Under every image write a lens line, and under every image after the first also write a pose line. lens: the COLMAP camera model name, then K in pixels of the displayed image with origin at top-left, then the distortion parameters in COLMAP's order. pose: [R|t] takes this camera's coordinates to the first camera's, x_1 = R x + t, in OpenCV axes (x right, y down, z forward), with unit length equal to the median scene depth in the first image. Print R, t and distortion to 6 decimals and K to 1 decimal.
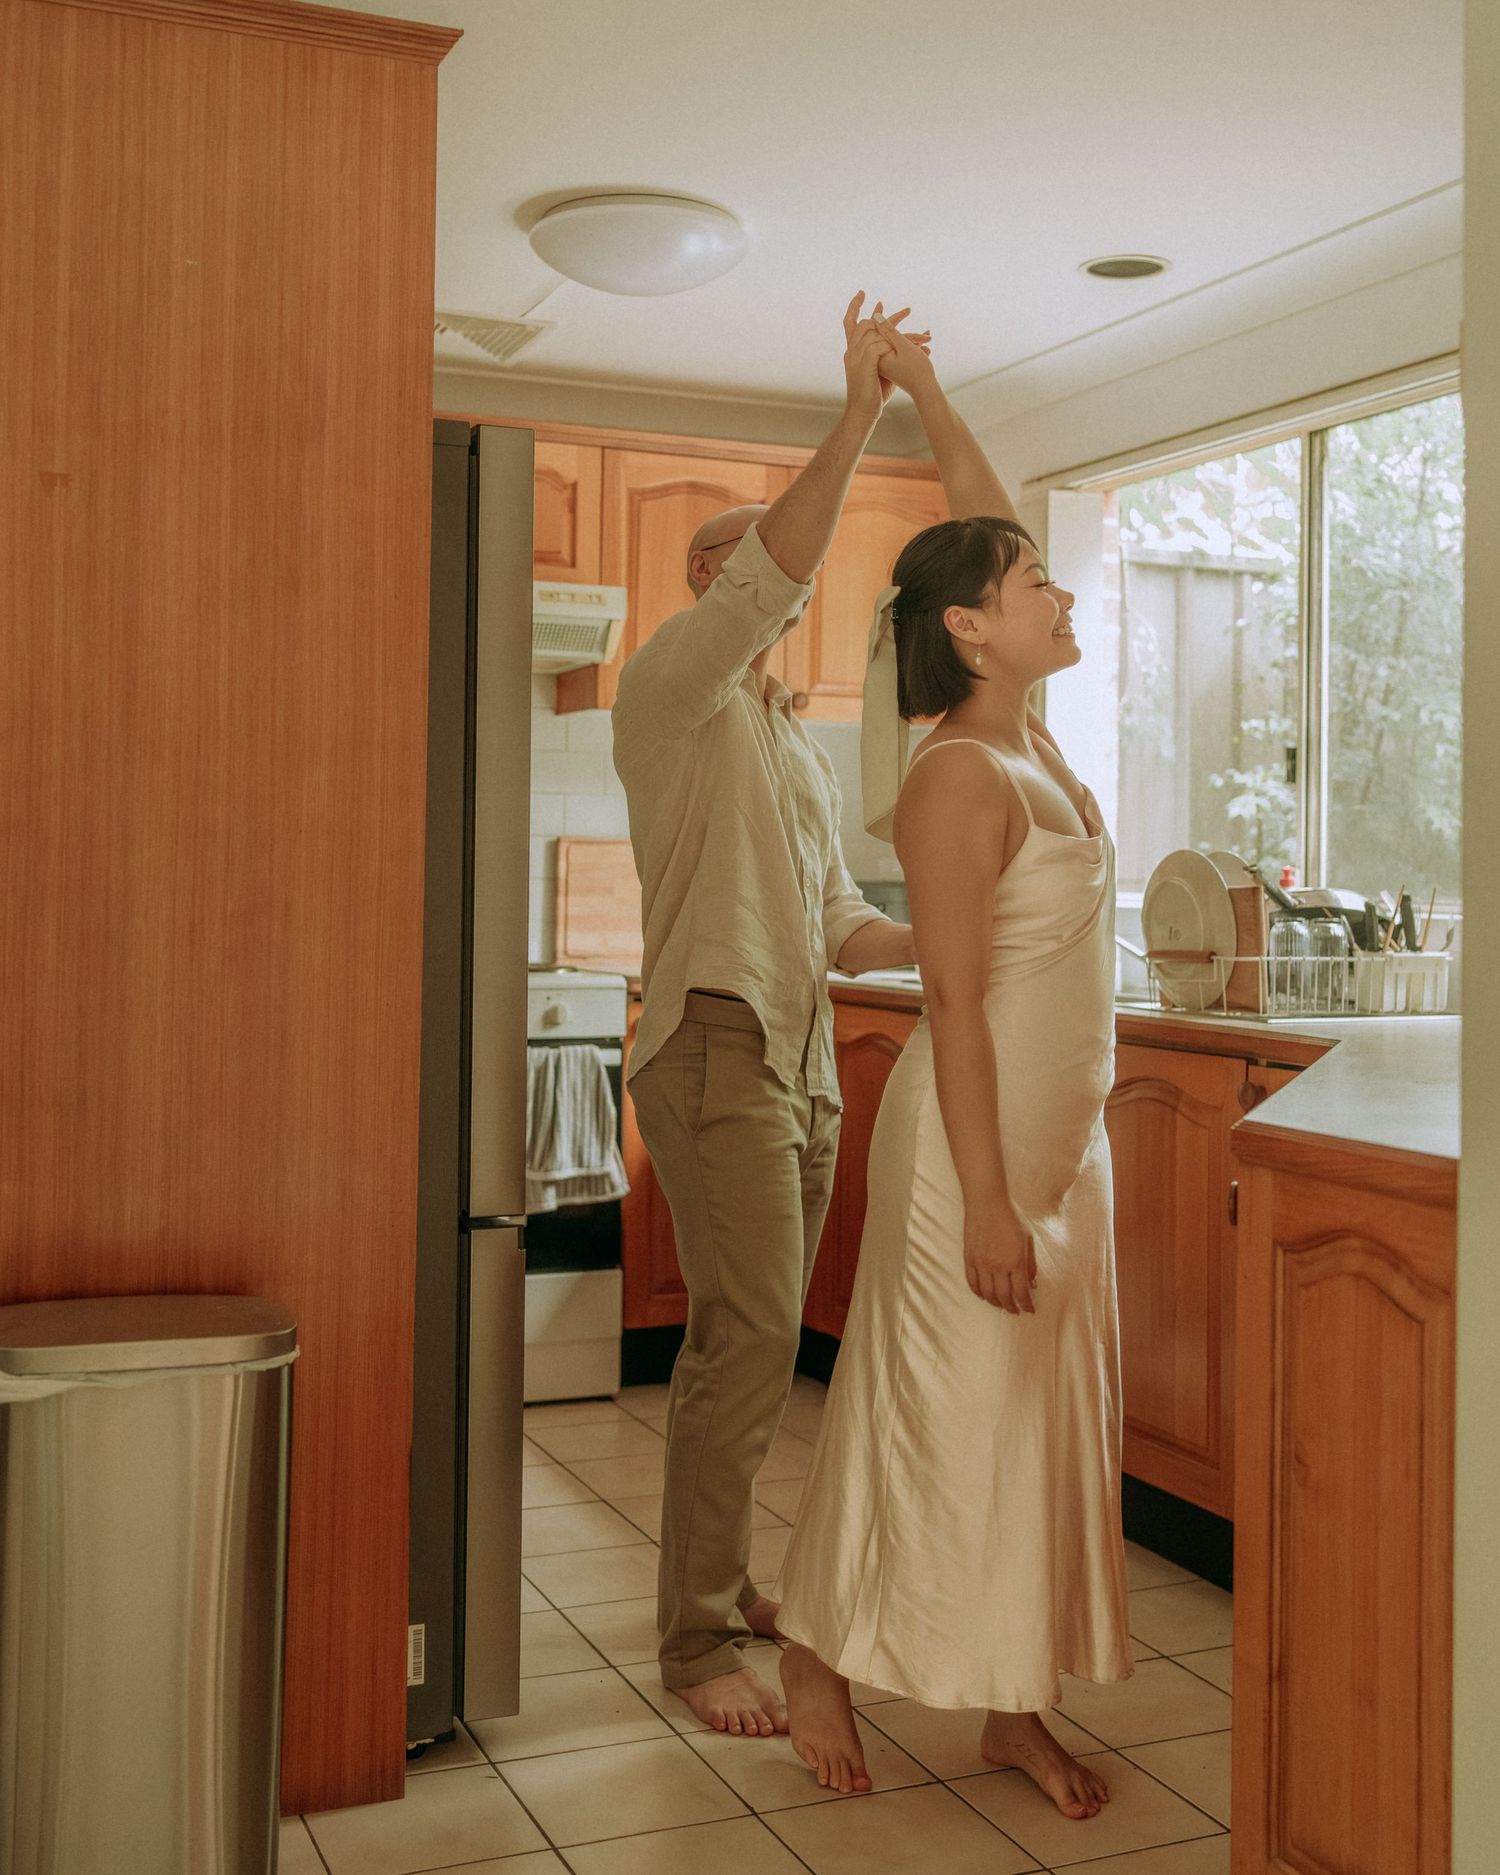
lens RADIAL K [[2347.5, 0, 740.9], [0, 2347.5, 924.9], [0, 0, 1]] dist [0.001851, 0.000000]
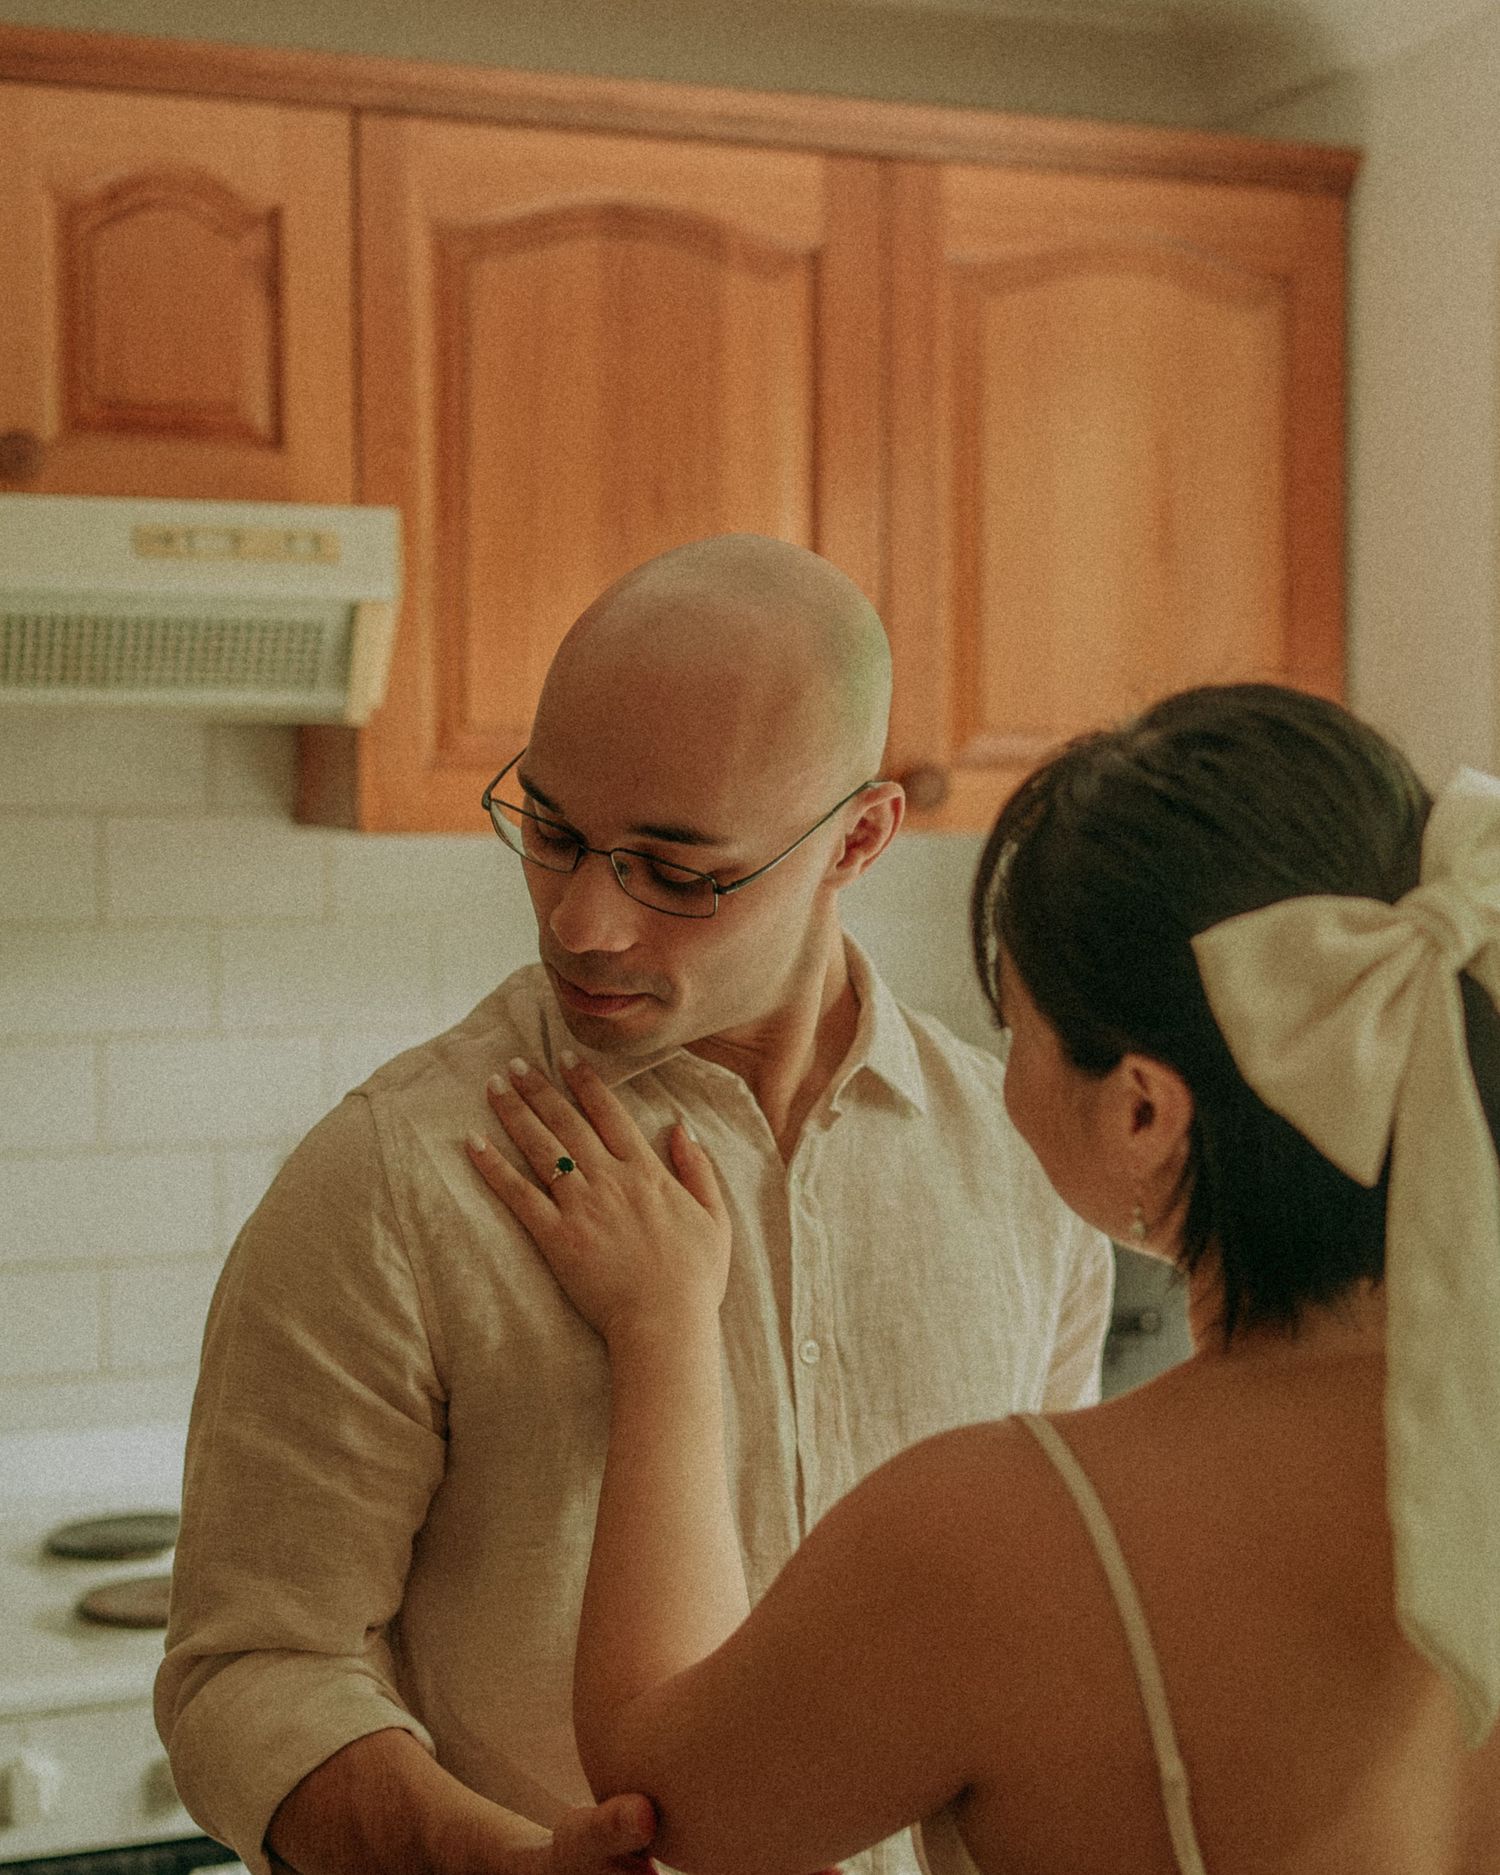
lens RADIAL K [[2857.3, 0, 766.5], [0, 2857.3, 937.2], [0, 0, 1]] dist [-0.044011, 0.000000]
pose [[0.997367, -0.006451, -0.072237, 0.047039], [0.009830, 0.998869, 0.046515, -0.134157], [0.071856, -0.047103, 0.996302, 0.783391]]
